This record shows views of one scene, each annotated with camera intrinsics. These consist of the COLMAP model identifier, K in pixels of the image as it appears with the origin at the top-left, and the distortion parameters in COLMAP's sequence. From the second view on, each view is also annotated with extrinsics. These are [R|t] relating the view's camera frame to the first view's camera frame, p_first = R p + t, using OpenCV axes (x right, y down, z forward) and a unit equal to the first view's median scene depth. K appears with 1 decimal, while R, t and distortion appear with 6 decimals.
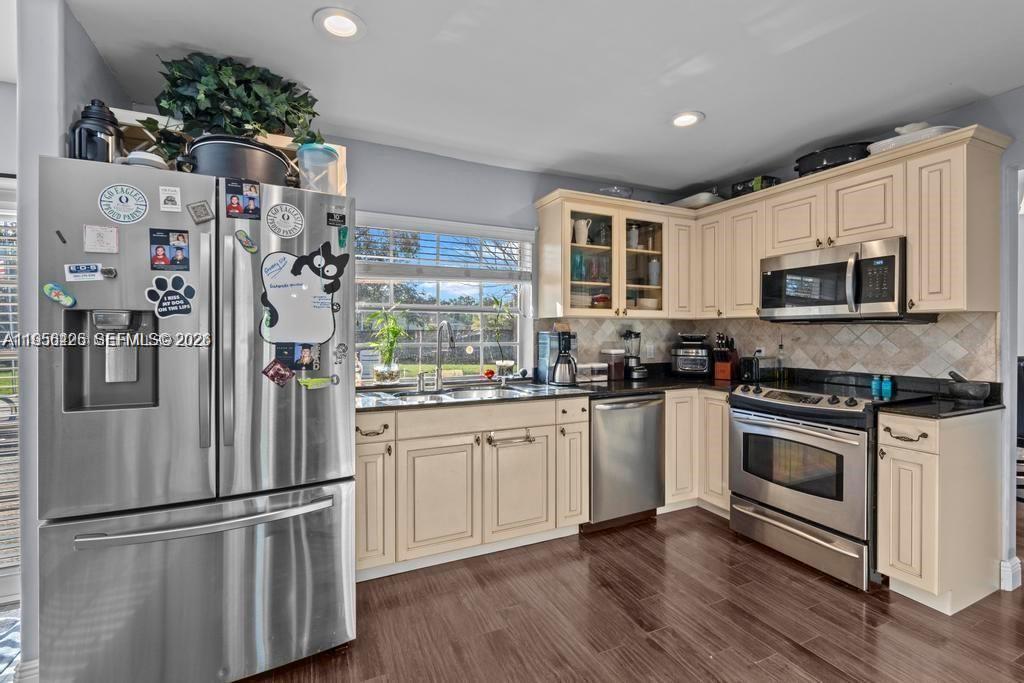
lens RADIAL K [[451.7, 0, 510.9], [0, 451.7, 332.7], [0, 0, 1]] dist [-0.002913, -0.000305]
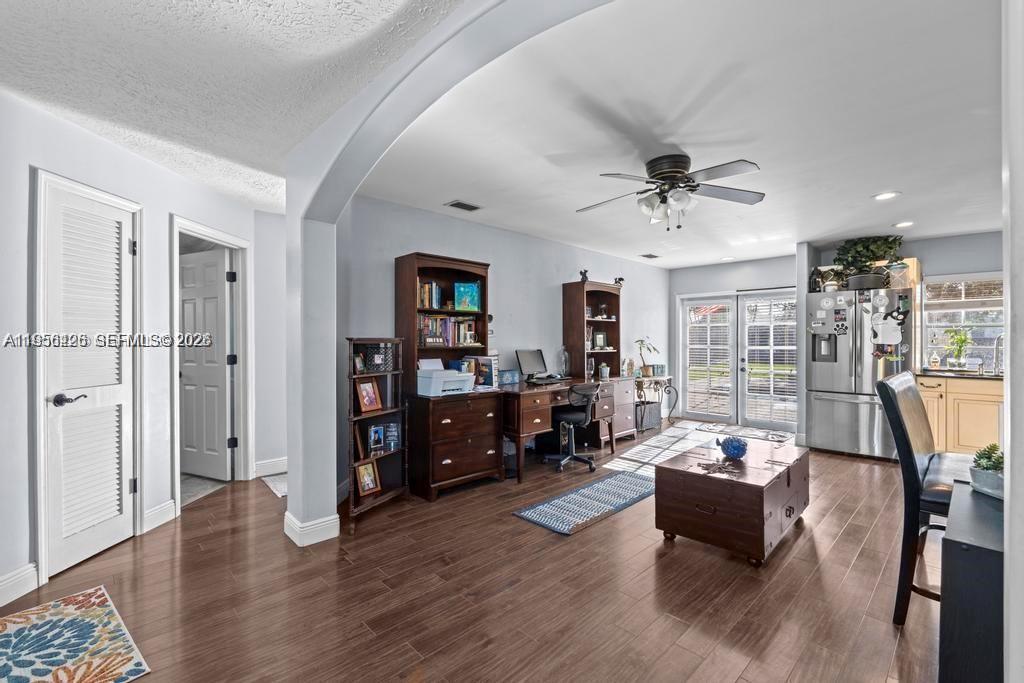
lens RADIAL K [[447.9, 0, 512.0], [0, 447.9, 341.5], [0, 0, 1]] dist [-0.002639, -0.000105]
pose [[0.333496, 0.004879, -0.942739, 0.790849], [-0.000307, 0.999987, 0.005066, -0.003958], [0.942751, -0.001400, 0.333494, -1.218535]]
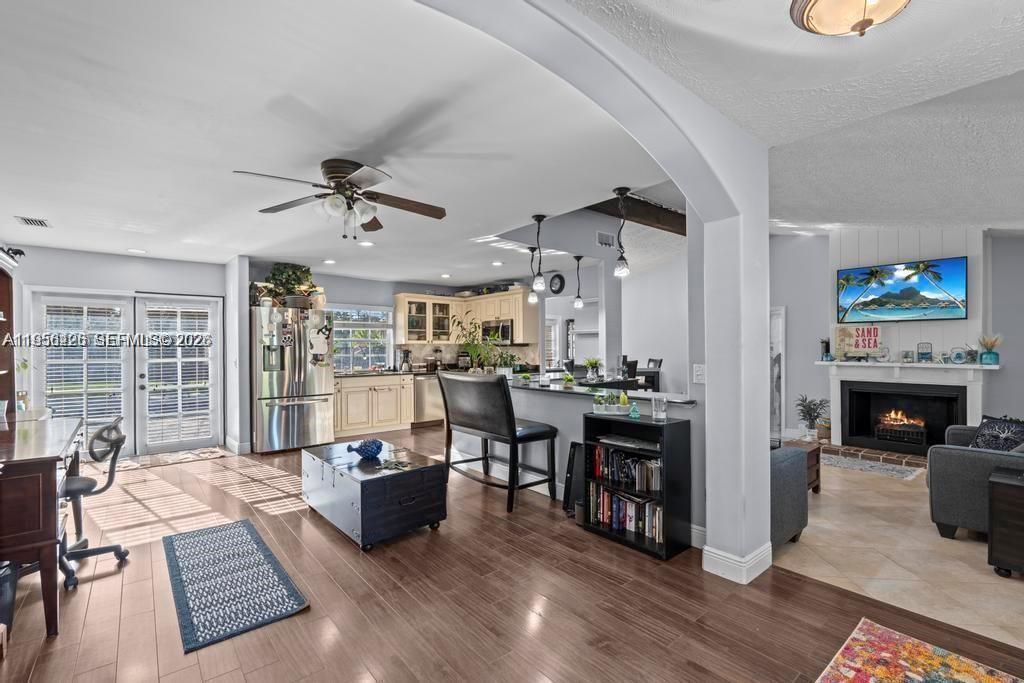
lens RADIAL K [[448.7, 0, 509.9], [0, 448.7, 348.0], [0, 0, 1]] dist [-0.002957, -0.000089]
pose [[0.966125, -0.004095, 0.258041, 0.038338], [0.004683, 0.999988, -0.001667, -0.006079], [-0.258031, 0.002819, 0.966133, -1.590096]]
